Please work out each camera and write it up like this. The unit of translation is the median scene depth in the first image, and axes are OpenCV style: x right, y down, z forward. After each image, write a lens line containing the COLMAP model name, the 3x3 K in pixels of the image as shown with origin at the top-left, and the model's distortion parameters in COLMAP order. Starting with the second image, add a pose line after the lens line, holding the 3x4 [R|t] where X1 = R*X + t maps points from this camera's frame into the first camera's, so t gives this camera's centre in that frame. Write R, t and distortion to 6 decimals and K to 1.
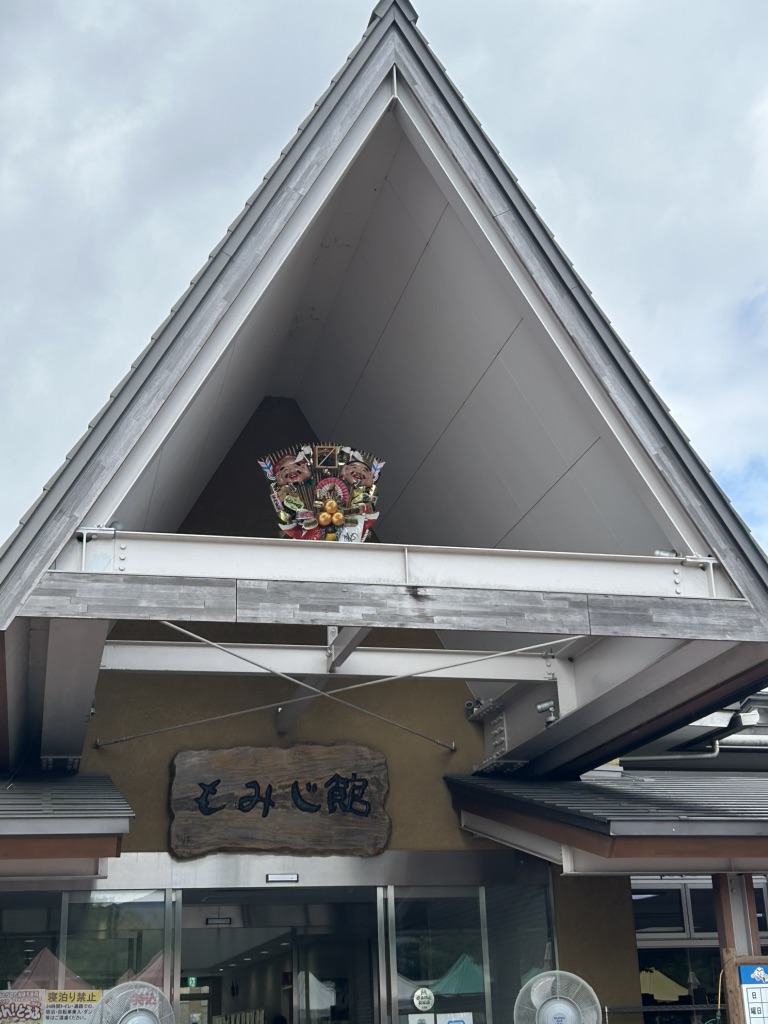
lens RADIAL K [[1422.9, 0, 384.0], [0, 1422.9, 512.0], [0, 0, 1]] dist [0.097985, 0.104440]
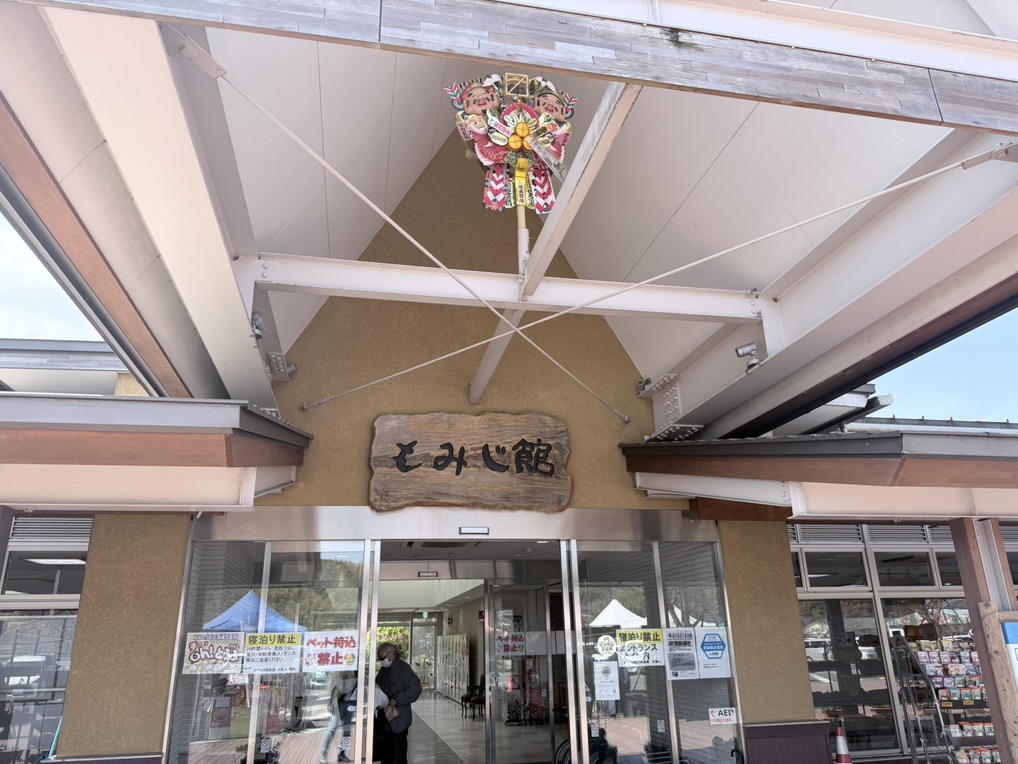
lens RADIAL K [[753.3, 0, 509.0], [0, 753.3, 382.0], [0, 0, 1]] dist [0.145525, -0.115981]
pose [[0.999469, -0.000714, -0.032580, -0.025764], [0.001406, 0.999774, 0.021221, 0.130525], [0.032557, -0.021255, 0.999244, 0.429892]]
